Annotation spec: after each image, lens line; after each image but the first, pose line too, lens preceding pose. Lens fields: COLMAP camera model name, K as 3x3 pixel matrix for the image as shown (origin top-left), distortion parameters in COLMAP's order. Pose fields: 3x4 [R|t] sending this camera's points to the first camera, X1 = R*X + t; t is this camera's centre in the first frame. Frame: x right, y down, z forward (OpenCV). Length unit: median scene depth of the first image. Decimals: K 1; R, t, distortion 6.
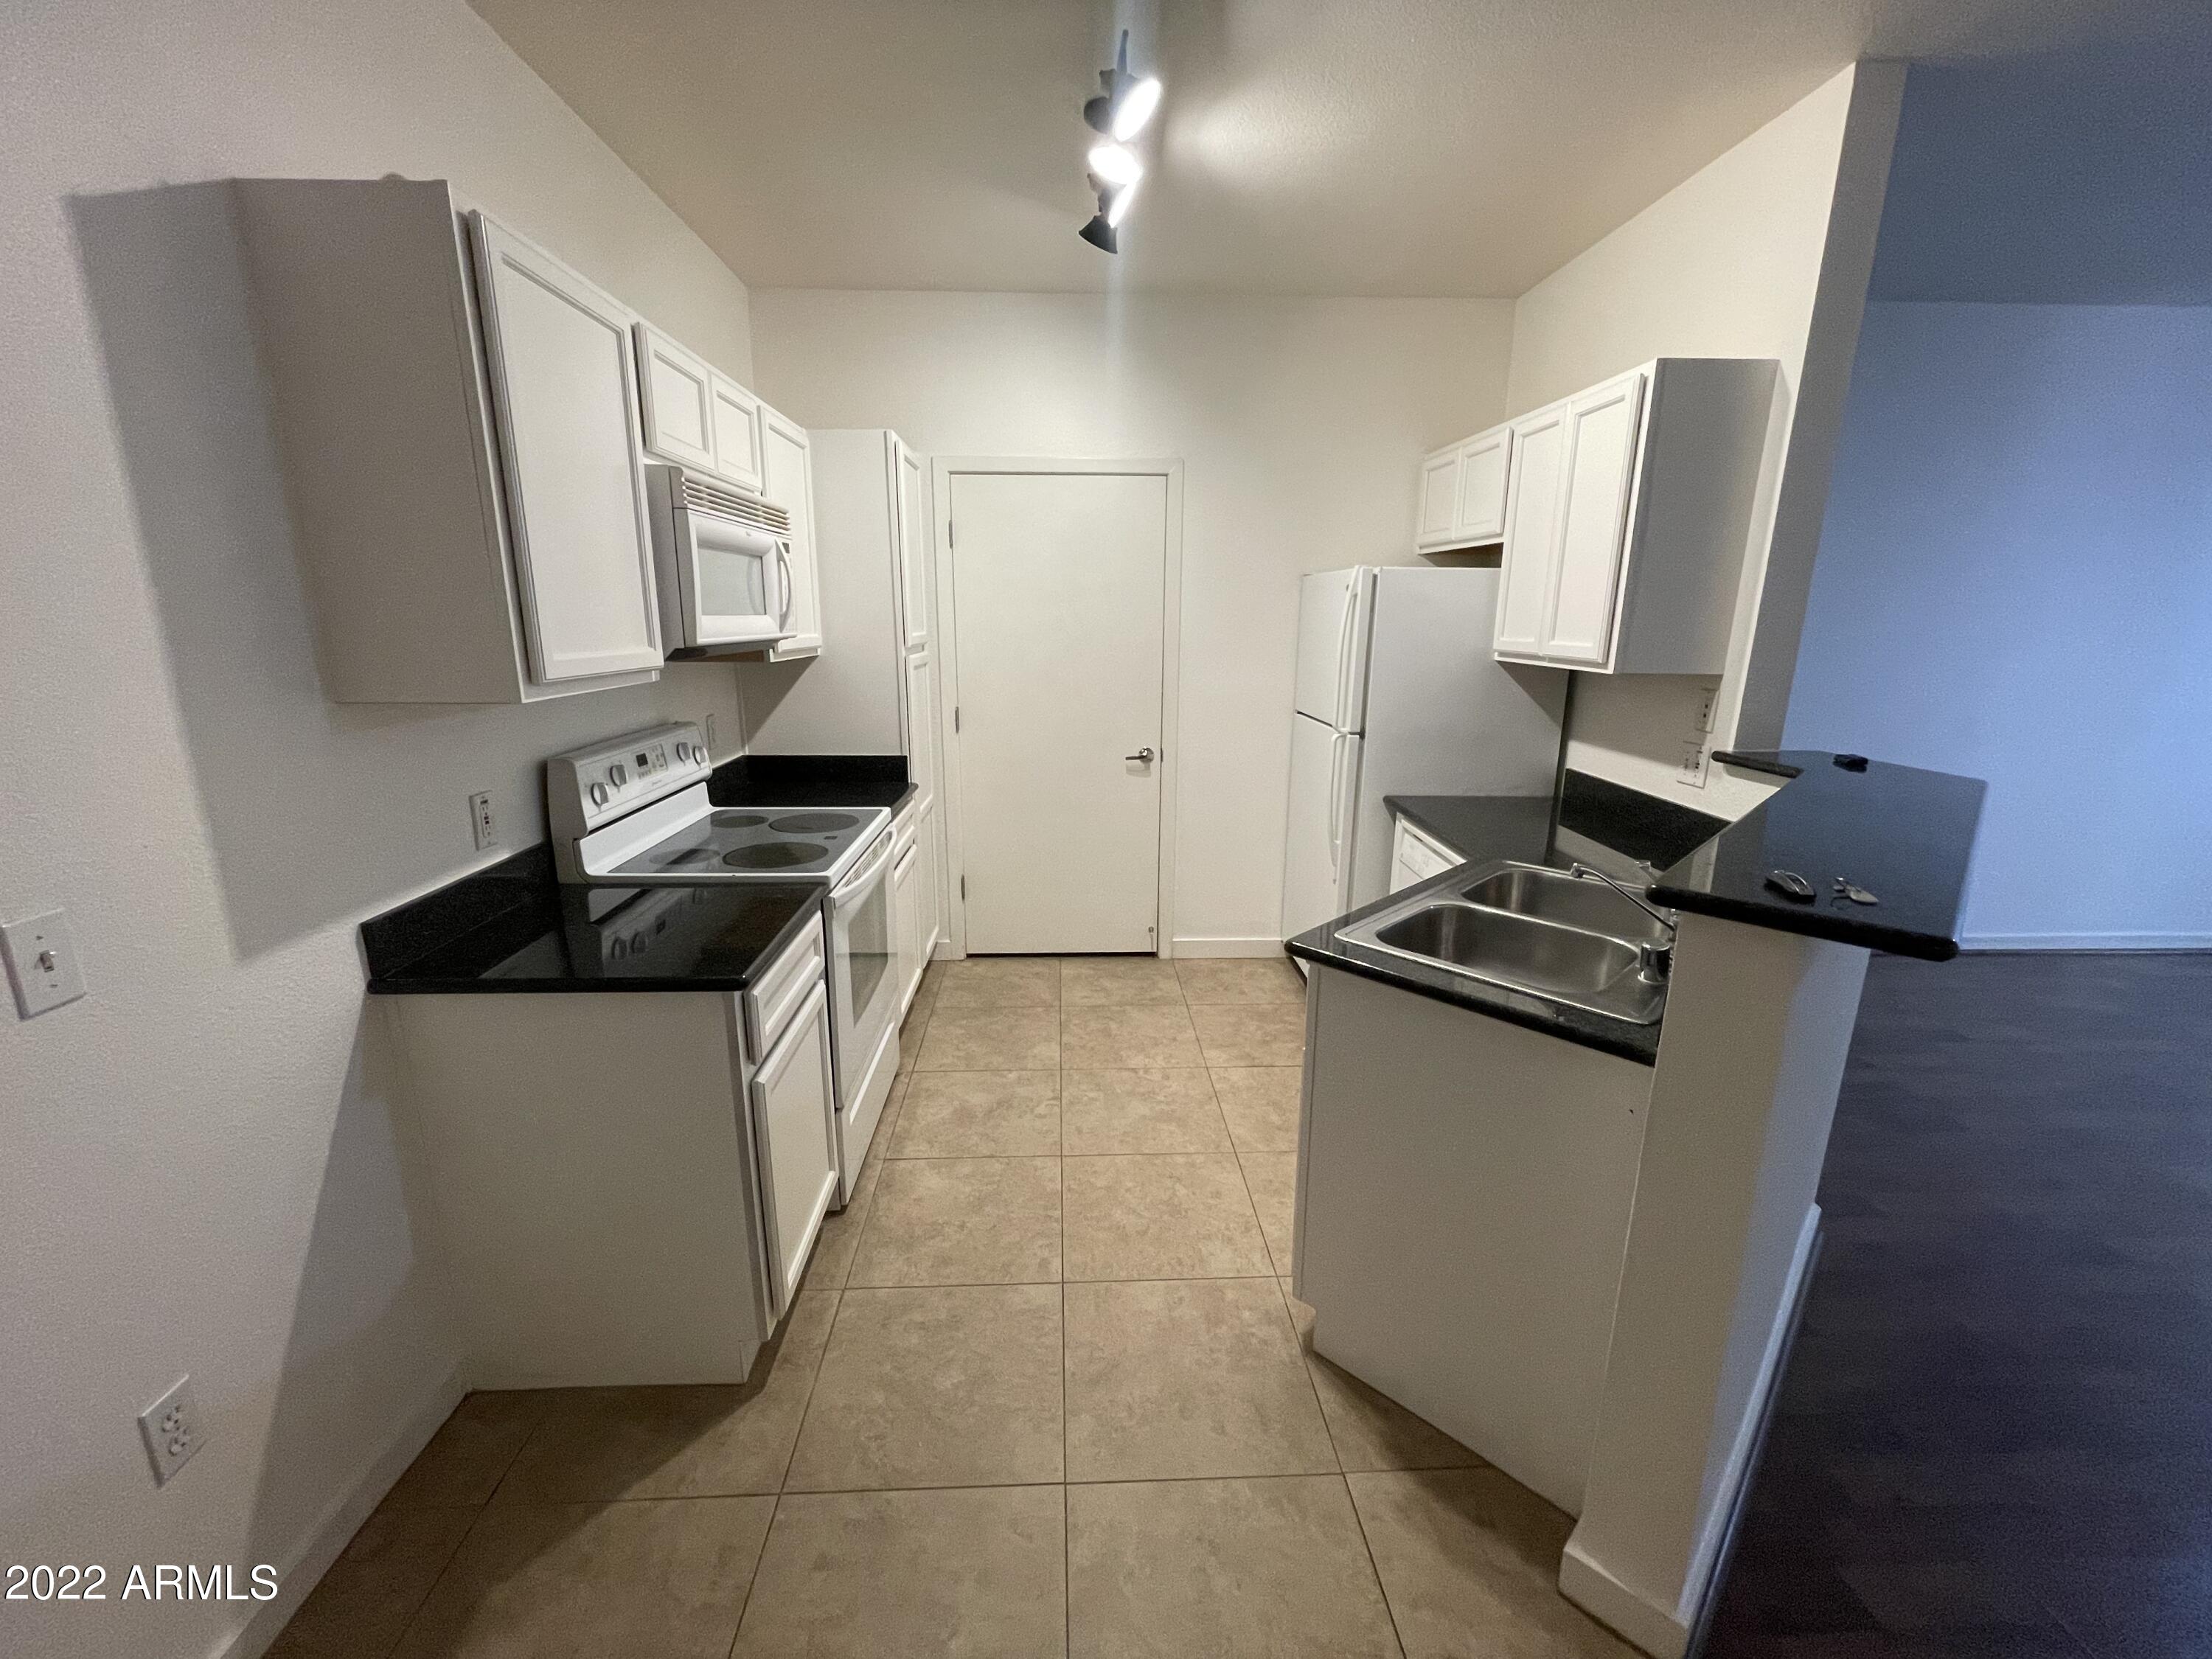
lens RADIAL K [[904.5, 0, 1100.0], [0, 904.5, 828.7], [0, 0, 1]] dist [0.000716, 0.001079]
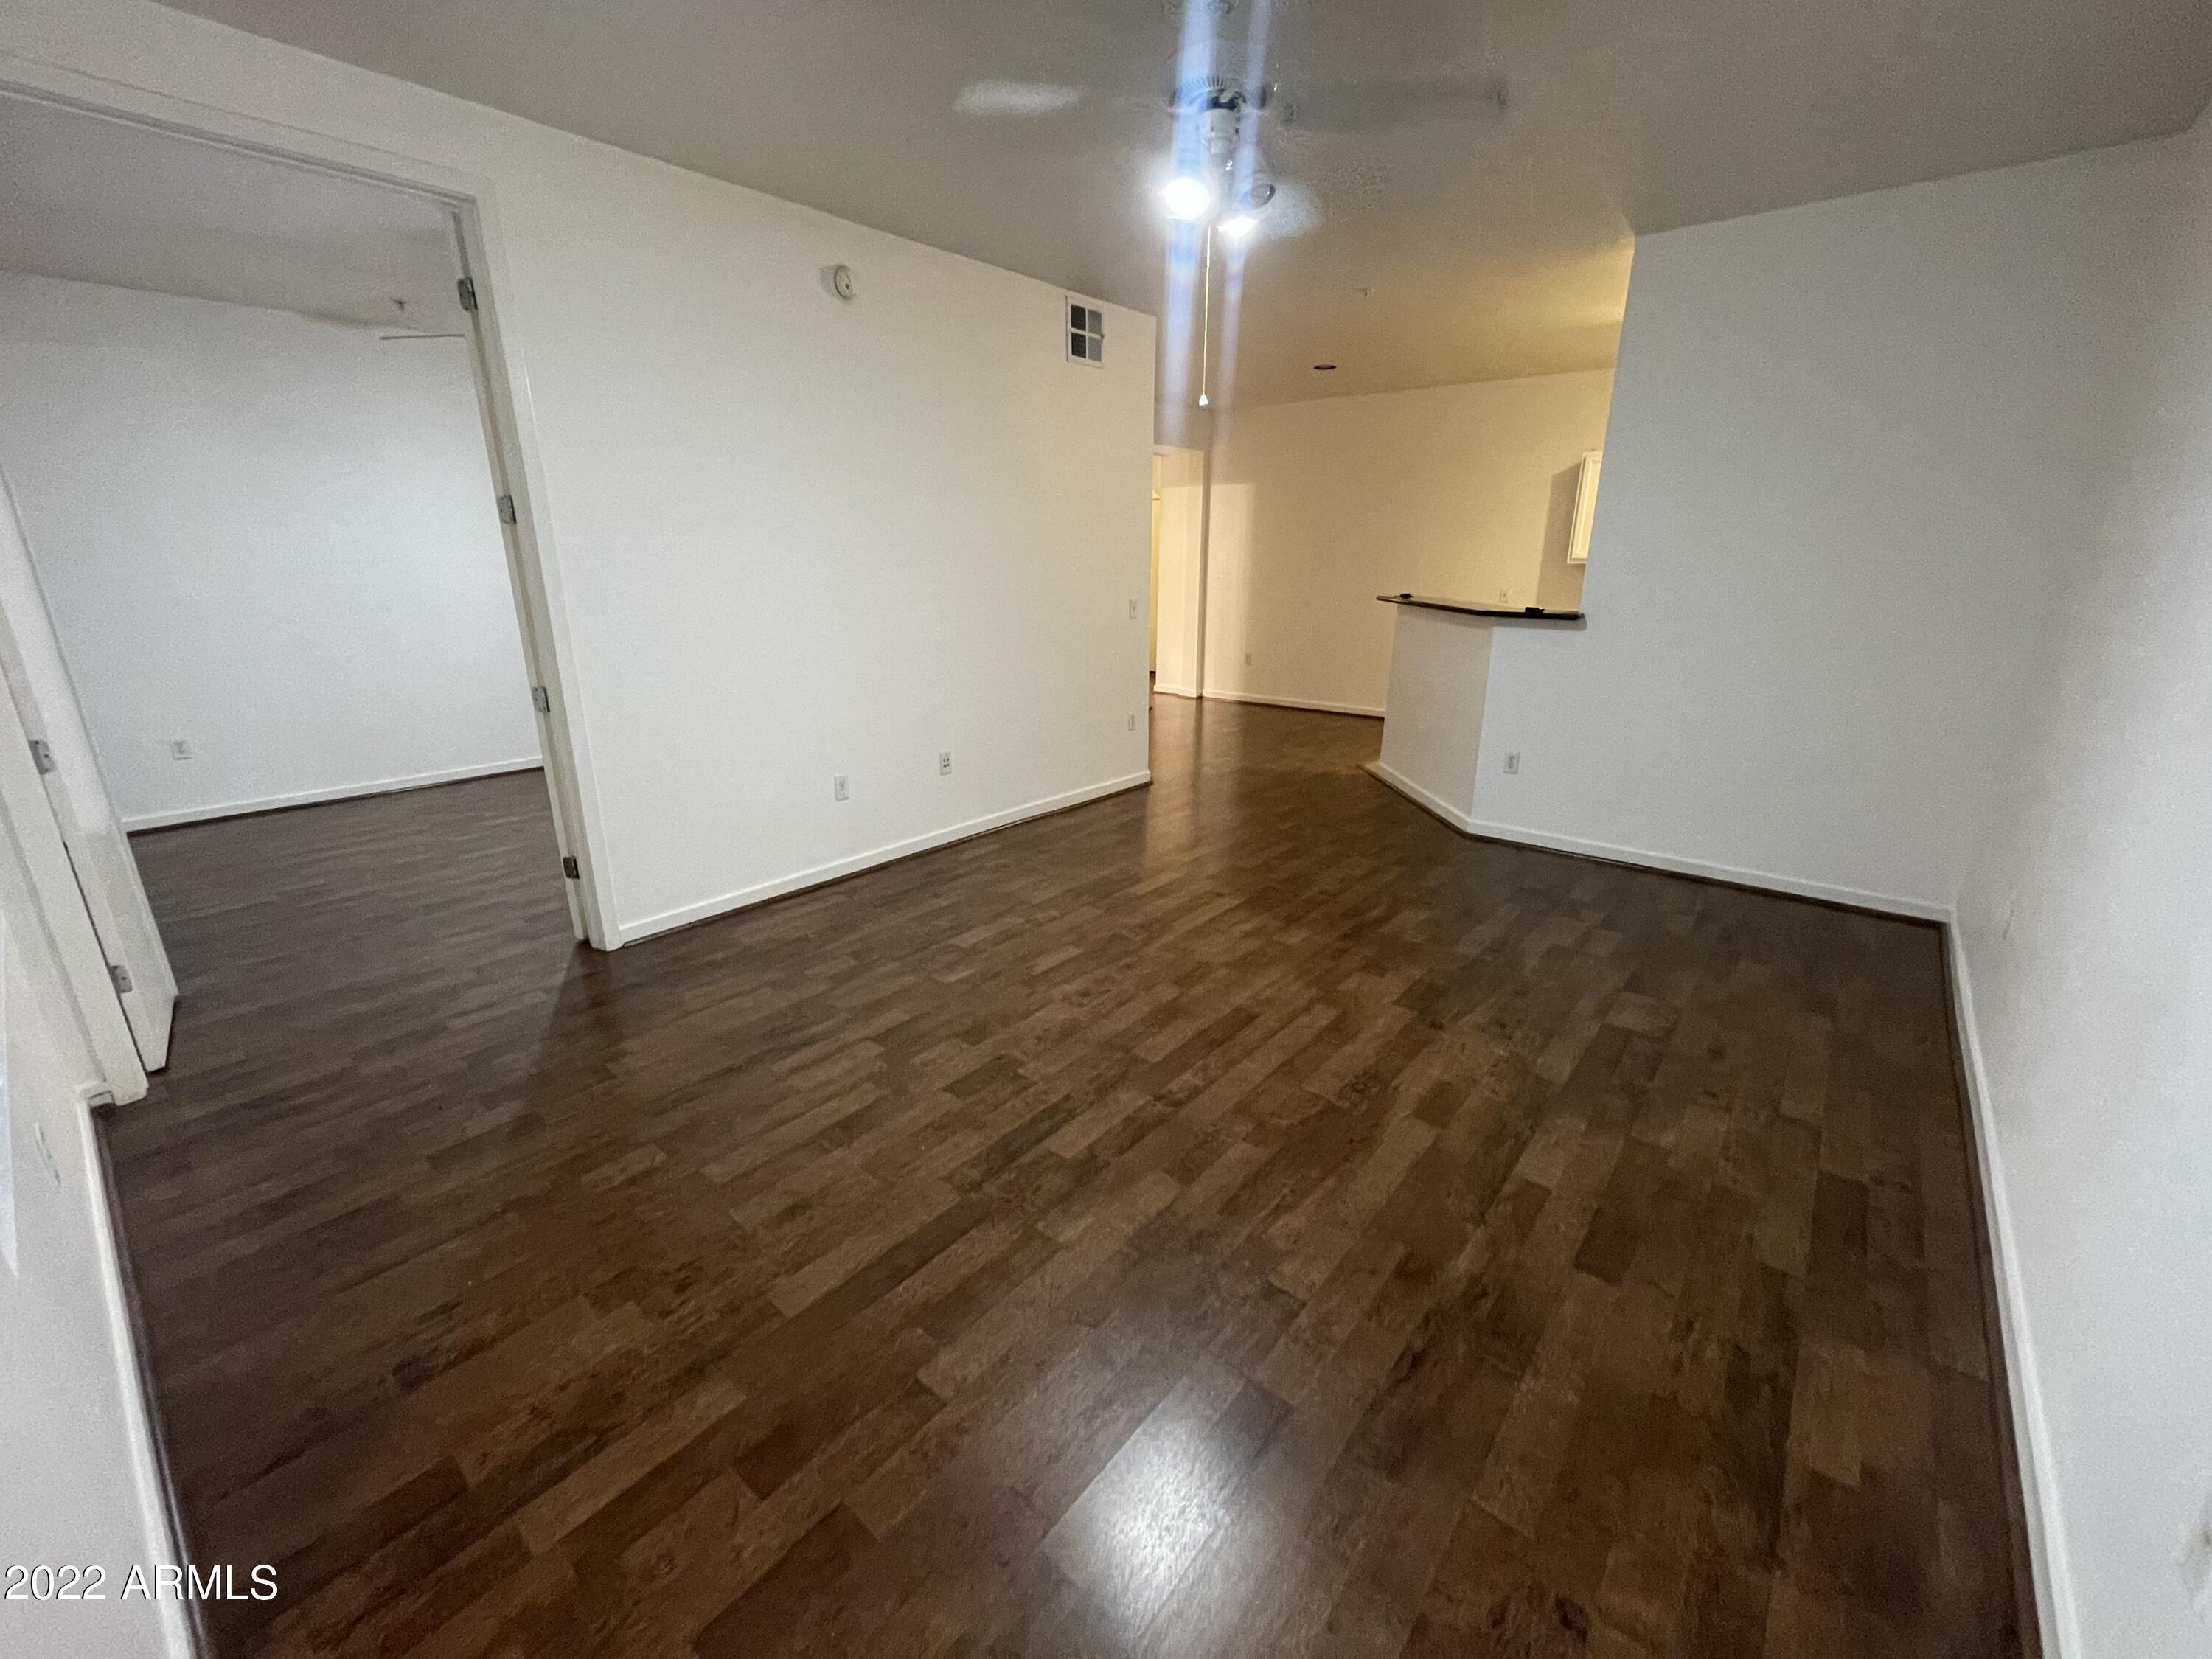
lens RADIAL K [[904.5, 0, 1106.6], [0, 904.5, 833.2], [0, 0, 1]] dist [0.000716, 0.001079]
pose [[-0.662795, 0.216906, -0.716697, 2.693164], [-0.178965, 0.883501, 0.432894, -0.302536], [0.727100, 0.415184, -0.546761, 1.454010]]
